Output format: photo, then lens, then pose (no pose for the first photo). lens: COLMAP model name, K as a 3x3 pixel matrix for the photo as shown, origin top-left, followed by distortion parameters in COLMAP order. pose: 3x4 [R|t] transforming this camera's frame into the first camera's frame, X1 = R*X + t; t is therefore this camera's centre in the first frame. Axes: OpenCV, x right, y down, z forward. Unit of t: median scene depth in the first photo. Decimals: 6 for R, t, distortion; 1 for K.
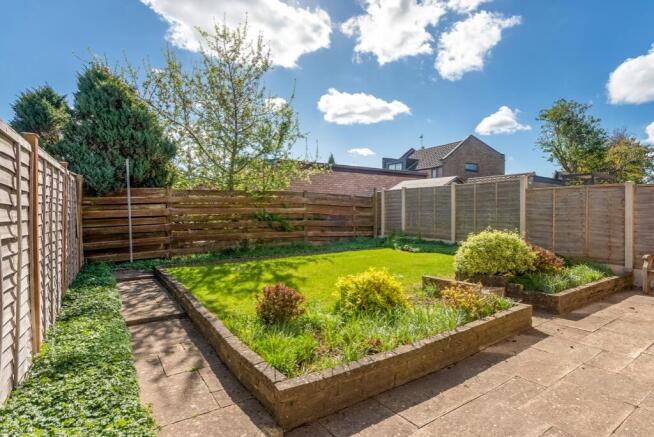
lens RADIAL K [[346.8, 0, 328.2], [0, 346.8, 217.2], [0, 0, 1]] dist [-0.023273, -0.000582]
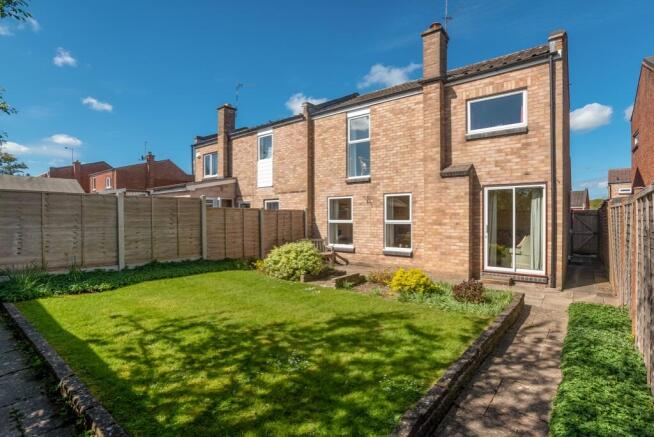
lens RADIAL K [[325.3, 0, 327.4], [0, 325.3, 215.0], [0, 0, 1]] dist [-0.020055, 0.000305]
pose [[-0.300133, -0.011787, 0.953825, -0.619102], [0.020799, 0.999605, 0.018897, -0.065321], [-0.953671, 0.025511, -0.299769, 0.941549]]
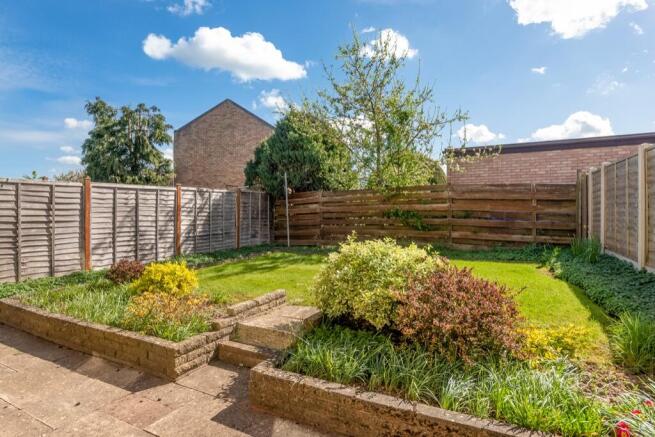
lens RADIAL K [[325.8, 0, 328.5], [0, 325.8, 214.0], [0, 0, 1]] dist [-0.020055, 0.000305]
pose [[0.480386, 0.003301, -0.877051, 0.676319], [-0.002870, 0.999993, 0.002192, -0.003514], [0.877052, 0.001464, 0.480392, 0.503065]]
